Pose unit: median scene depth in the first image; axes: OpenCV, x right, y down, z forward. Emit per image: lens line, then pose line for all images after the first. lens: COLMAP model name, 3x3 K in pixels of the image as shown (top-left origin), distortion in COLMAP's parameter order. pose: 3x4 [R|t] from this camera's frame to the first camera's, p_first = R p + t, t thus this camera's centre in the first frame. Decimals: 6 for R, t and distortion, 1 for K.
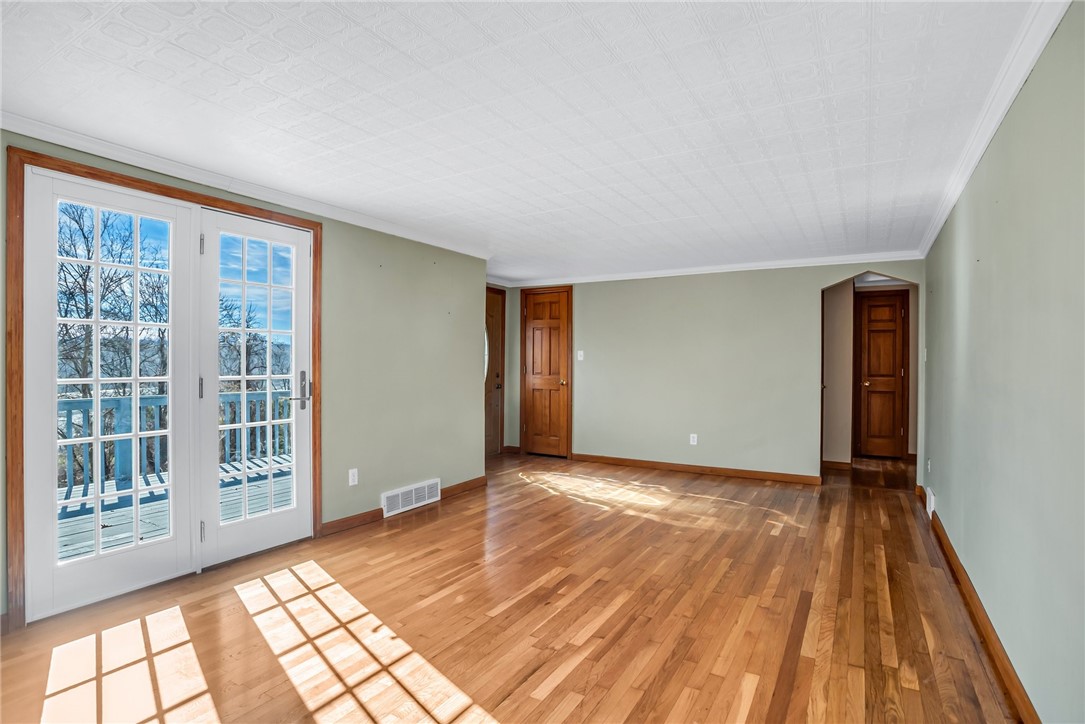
lens RADIAL K [[542.9, 0, 542.5], [0, 542.9, 362.0], [0, 0, 1]] dist [-0.079352, 0.032731]
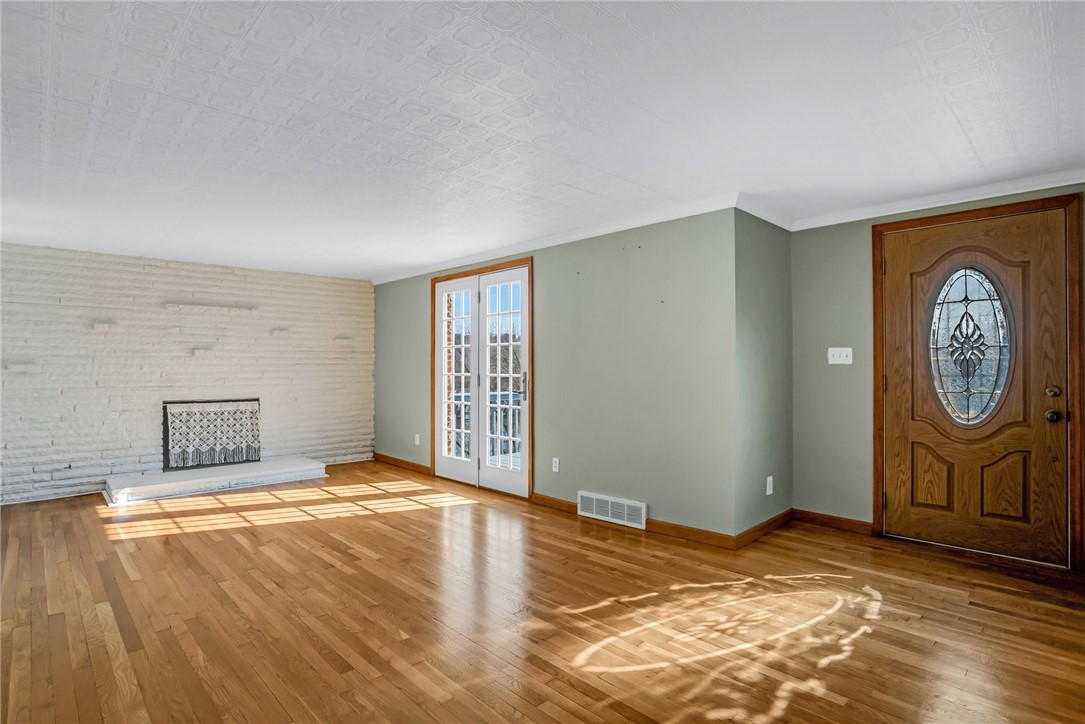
lens RADIAL K [[542.9, 0, 542.5], [0, 542.9, 362.0], [0, 0, 1]] dist [-0.079352, 0.032731]
pose [[-0.249486, -0.011555, -0.968310, 0.899397], [0.001479, 0.999923, -0.012313, 0.009531], [0.968377, -0.004504, -0.249449, 1.450419]]
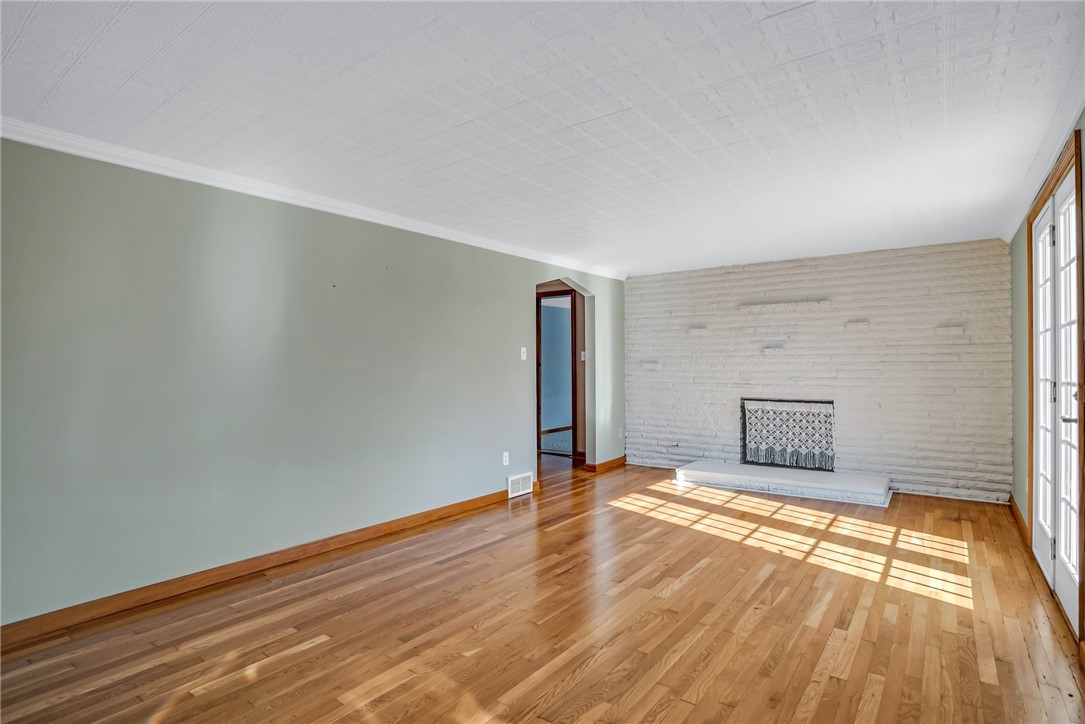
lens RADIAL K [[554.4, 0, 555.3], [0, 554.4, 355.1], [0, 0, 1]] dist [-0.073230, 0.026668]
pose [[-0.997337, -0.002815, 0.072874, 0.130920], [-0.004250, 0.999800, -0.019543, 0.007159], [-0.072804, -0.019801, -0.997150, 1.753180]]
